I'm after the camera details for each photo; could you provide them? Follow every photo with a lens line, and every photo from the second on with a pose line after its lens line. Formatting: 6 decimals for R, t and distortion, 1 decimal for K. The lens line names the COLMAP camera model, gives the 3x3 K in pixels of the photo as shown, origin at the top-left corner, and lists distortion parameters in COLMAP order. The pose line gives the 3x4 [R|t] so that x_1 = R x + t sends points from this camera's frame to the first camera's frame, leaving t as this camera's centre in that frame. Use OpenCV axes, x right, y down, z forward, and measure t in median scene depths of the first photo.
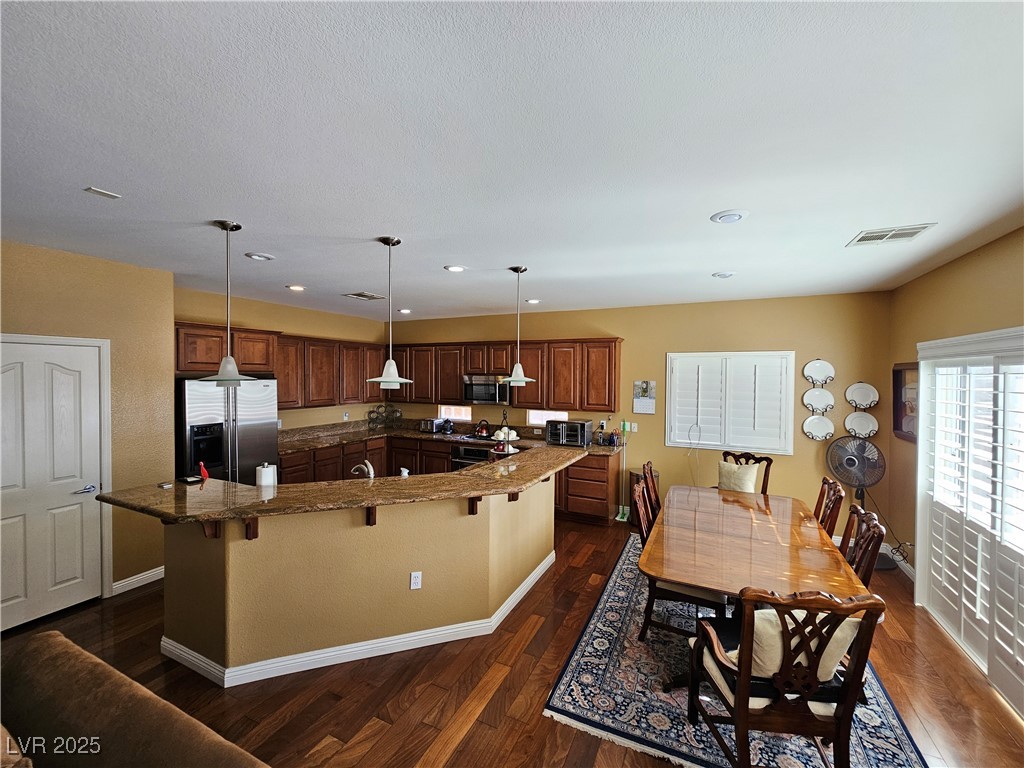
lens RADIAL K [[419.4, 0, 514.2], [0, 419.4, 381.1], [0, 0, 1]] dist [0.000399, 0.000280]
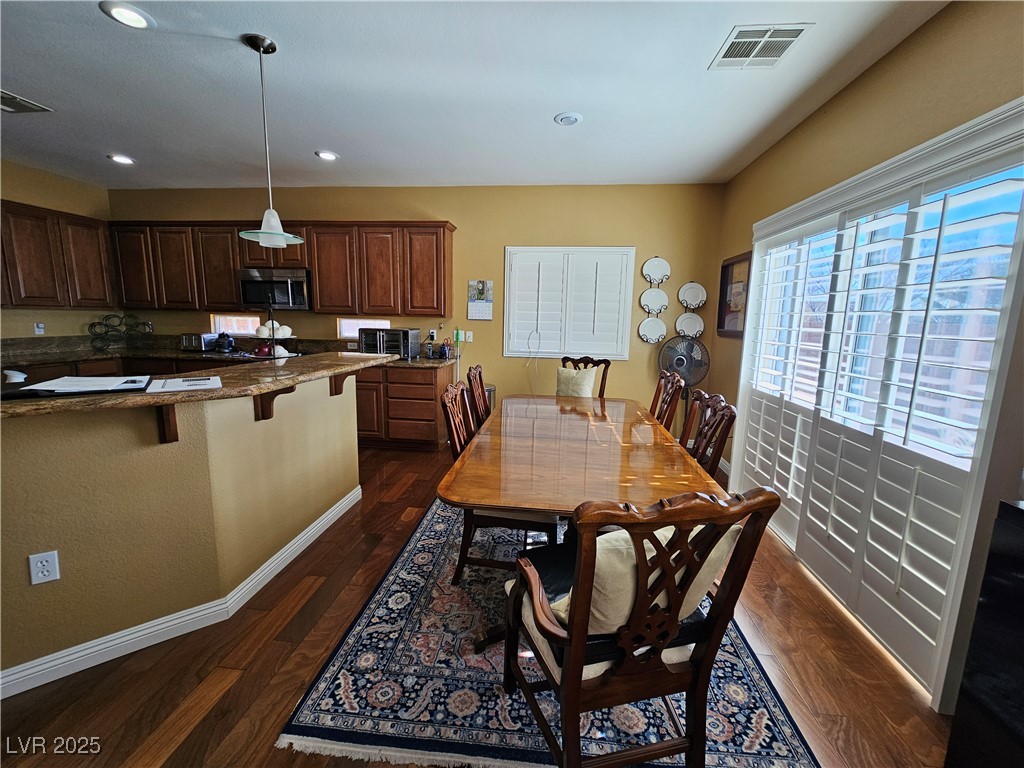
lens RADIAL K [[419.4, 0, 514.4], [0, 419.4, 379.6], [0, 0, 1]] dist [0.000399, 0.000280]
pose [[0.942797, -0.037429, 0.331260, 0.116996], [-0.009468, 0.990270, 0.138837, 0.103579], [-0.333233, -0.134032, 0.933269, 0.217426]]
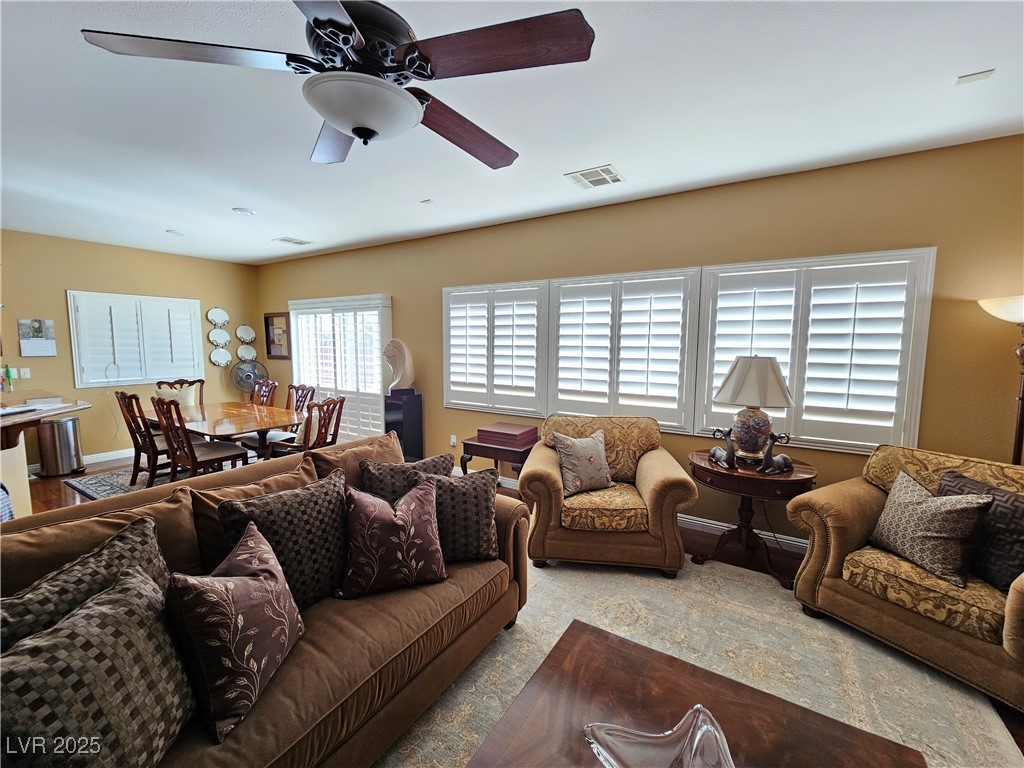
lens RADIAL K [[419.4, 0, 514.7], [0, 419.4, 384.0], [0, 0, 1]] dist [0.000399, 0.000280]
pose [[0.111721, -0.107687, 0.987888, -0.613734], [0.009489, 0.994181, 0.107300, 0.065349], [-0.993694, -0.002614, 0.112093, -0.138291]]
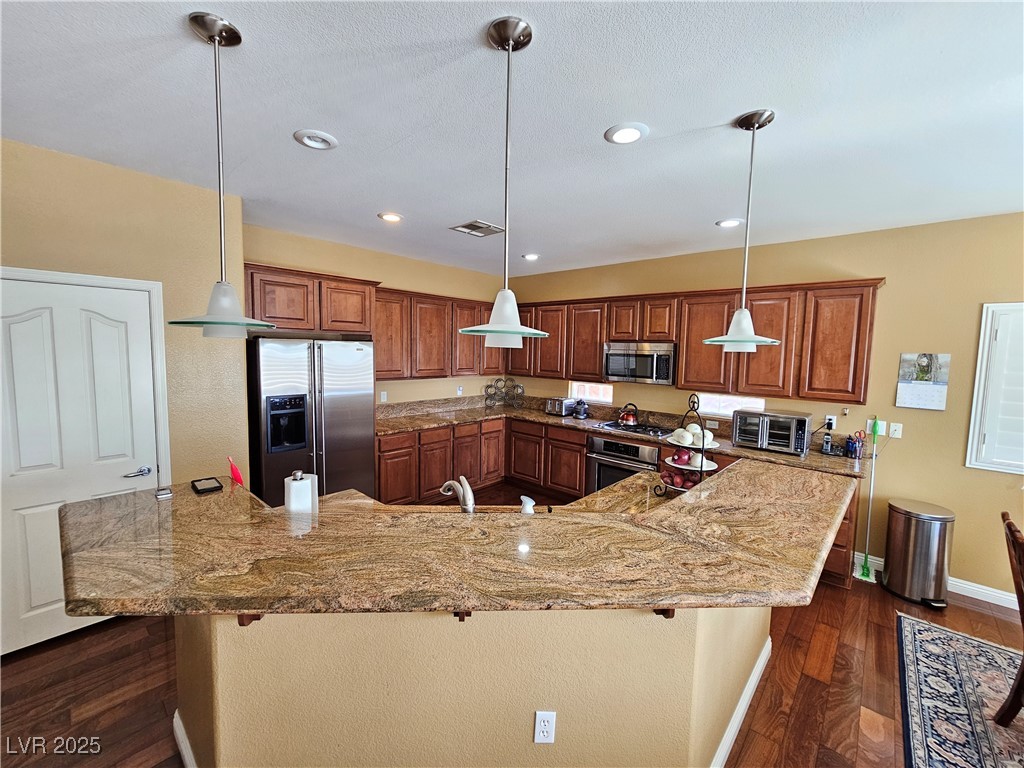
lens RADIAL K [[419.4, 0, 512.2], [0, 419.4, 378.5], [0, 0, 1]] dist [0.000399, 0.000280]
pose [[0.957873, 0.035012, -0.285049, -0.096987], [-0.020059, 0.998273, 0.055211, 0.018071], [0.286490, -0.047167, 0.956921, 0.356731]]
